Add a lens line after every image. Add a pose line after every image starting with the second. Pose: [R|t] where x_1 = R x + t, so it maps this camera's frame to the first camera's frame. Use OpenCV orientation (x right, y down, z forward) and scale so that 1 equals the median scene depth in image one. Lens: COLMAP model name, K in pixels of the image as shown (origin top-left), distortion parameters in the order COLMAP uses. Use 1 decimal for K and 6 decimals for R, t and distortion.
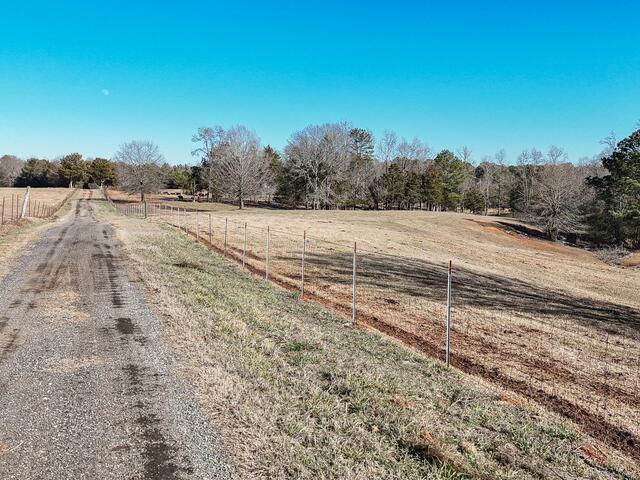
lens RADIAL K [[569.7, 0, 320.0], [0, 569.7, 240.0], [0, 0, 1]] dist [0.006513, 0.001848]
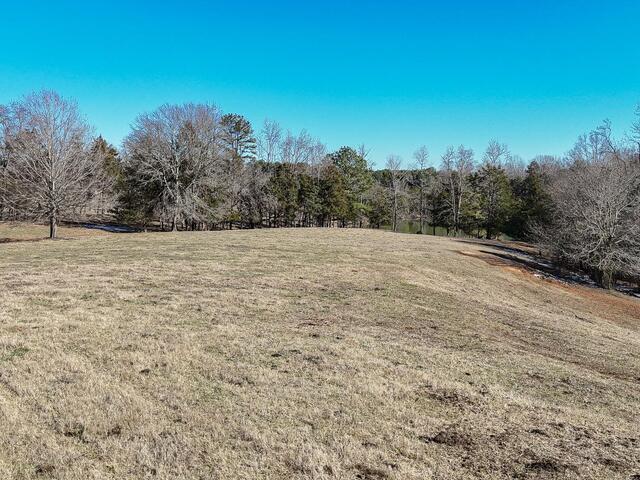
lens RADIAL K [[569.7, 0, 320.0], [0, 569.7, 240.0], [0, 0, 1]] dist [0.006513, 0.001848]
pose [[0.961352, -0.024477, 0.274232, -0.029459], [0.027406, 0.999601, -0.006853, -0.030153], [-0.273954, 0.014103, 0.961639, 0.290362]]
